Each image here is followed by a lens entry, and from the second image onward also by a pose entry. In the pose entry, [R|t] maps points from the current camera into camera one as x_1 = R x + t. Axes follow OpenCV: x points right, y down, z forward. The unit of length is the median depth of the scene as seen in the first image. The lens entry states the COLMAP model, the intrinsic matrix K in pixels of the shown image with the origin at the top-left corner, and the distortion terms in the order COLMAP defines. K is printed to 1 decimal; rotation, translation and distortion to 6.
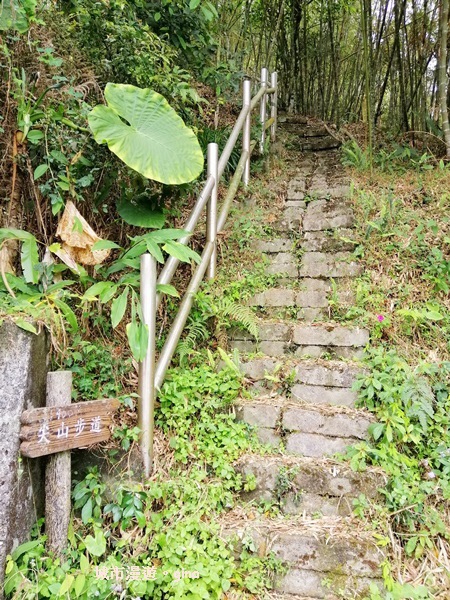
lens RADIAL K [[450.3, 0, 224.4], [0, 450.3, 302.1], [0, 0, 1]] dist [0.041921, 0.000074]
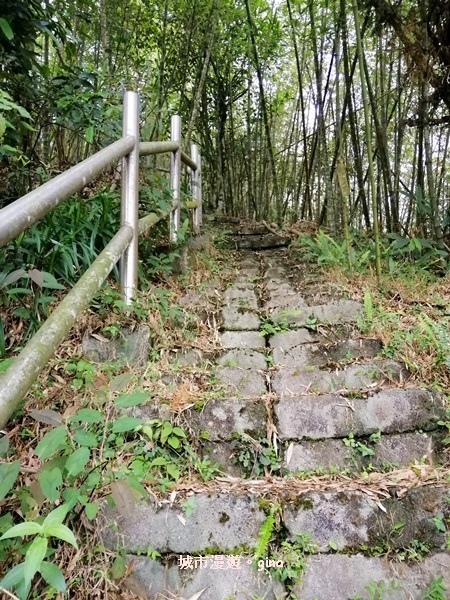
lens RADIAL K [[450.3, 0, 225.1], [0, 450.3, 299.4], [0, 0, 1]] dist [0.041921, 0.000074]
pose [[0.988754, -0.004883, 0.149473, 0.072698], [0.040353, 0.971106, -0.235211, -0.148338], [-0.144006, 0.238598, 0.960382, 0.553119]]
